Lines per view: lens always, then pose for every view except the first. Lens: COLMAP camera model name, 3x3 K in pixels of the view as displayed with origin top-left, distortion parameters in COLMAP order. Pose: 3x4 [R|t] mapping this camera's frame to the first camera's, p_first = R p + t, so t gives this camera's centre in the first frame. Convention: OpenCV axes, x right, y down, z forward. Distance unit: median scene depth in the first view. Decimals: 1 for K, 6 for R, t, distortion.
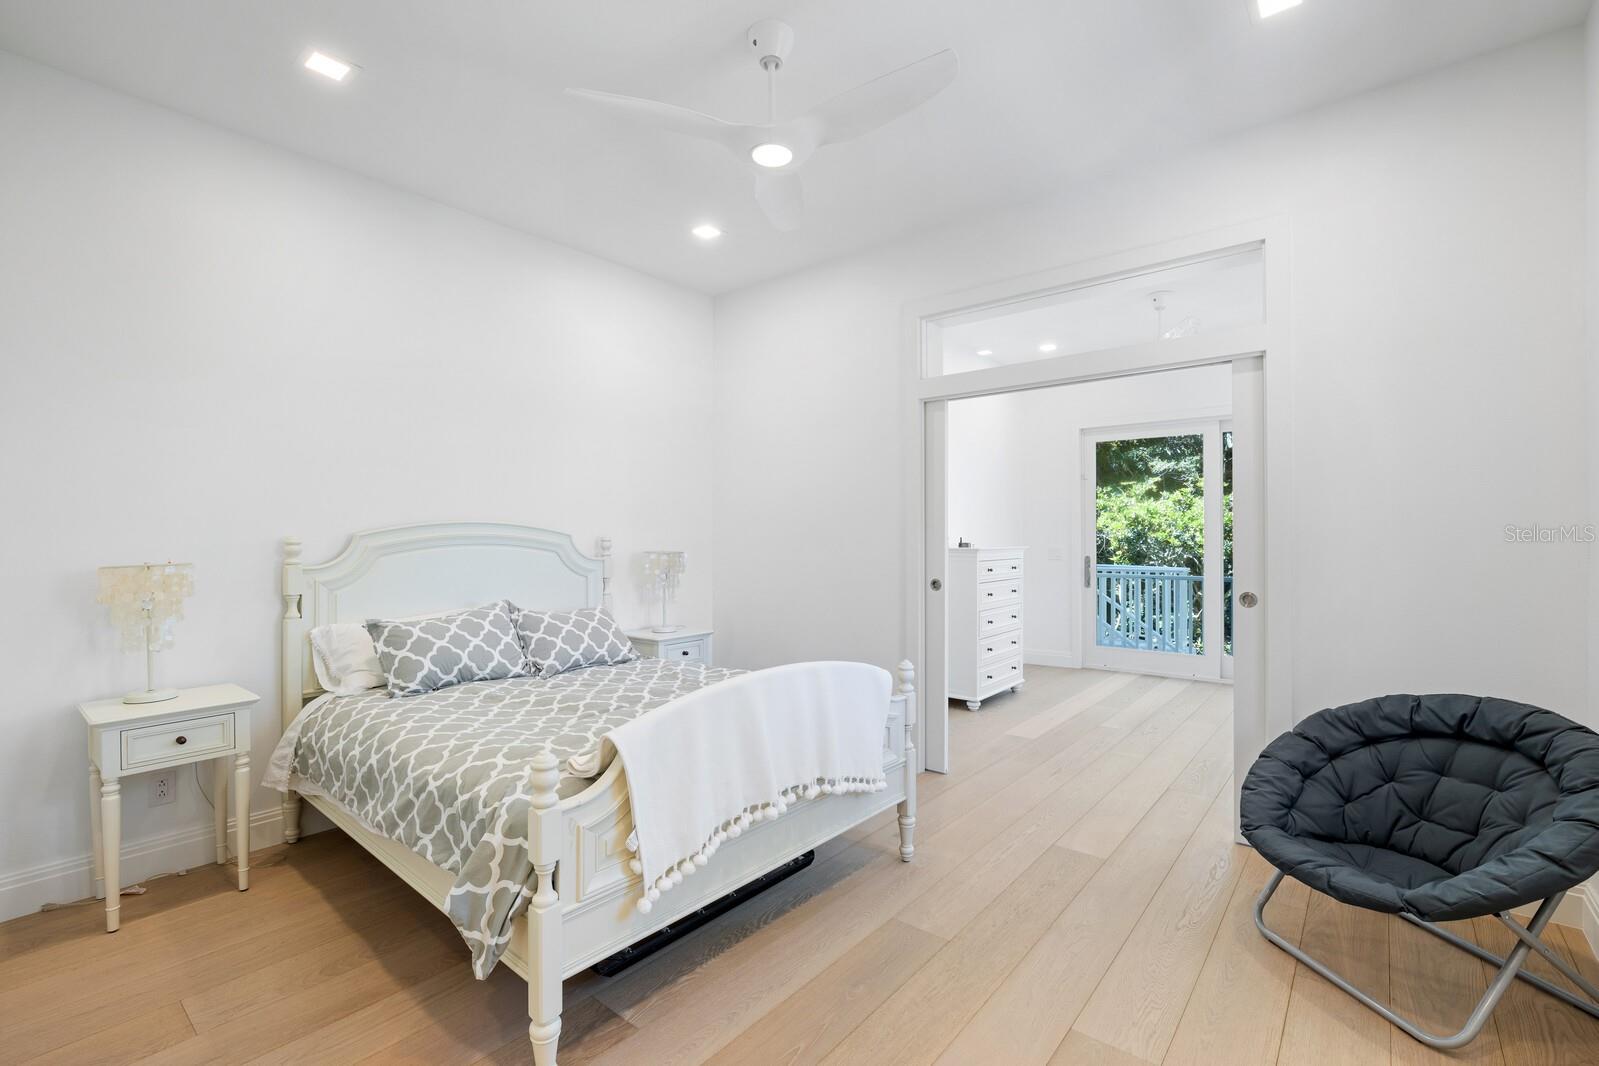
lens RADIAL K [[711.5, 0, 805.1], [0, 711.5, 532.3], [0, 0, 1]] dist [-0.002763, -0.000107]
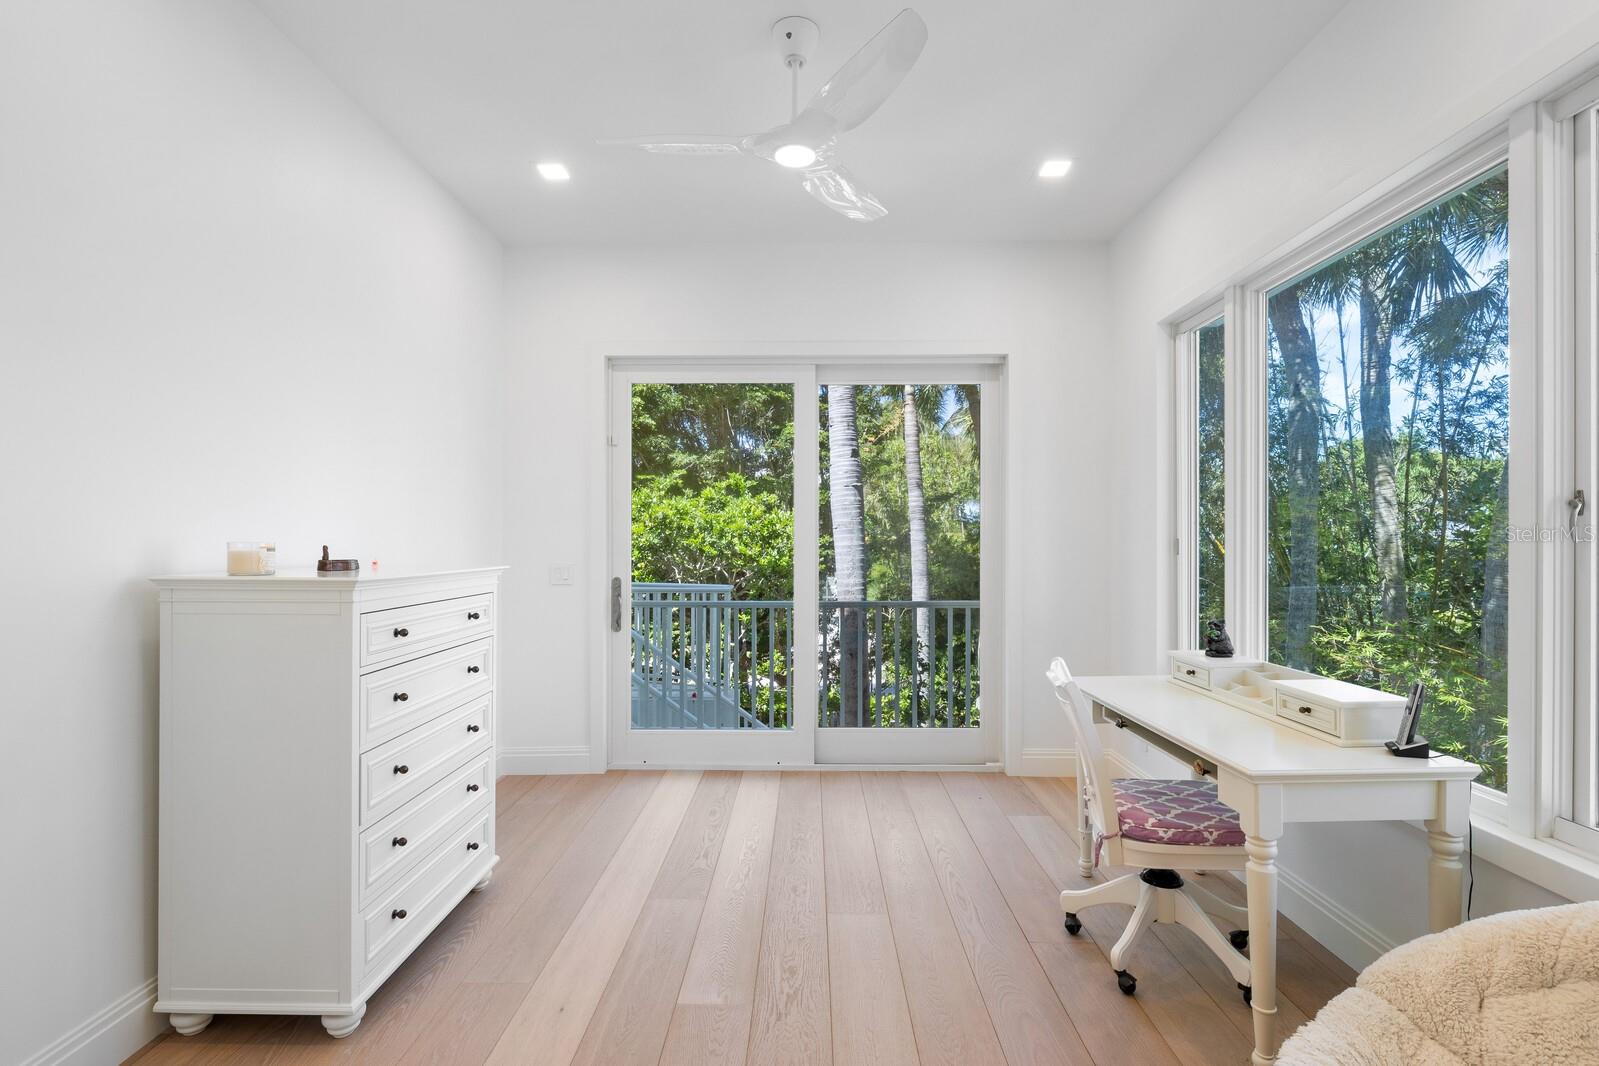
lens RADIAL K [[711.5, 0, 806.1], [0, 711.5, 536.6], [0, 0, 1]] dist [-0.002763, -0.000107]
pose [[0.775368, 0.007529, 0.631465, 0.106936], [-0.006040, 0.999972, -0.004507, 0.001033], [-0.631481, -0.000320, 0.775392, 0.322481]]
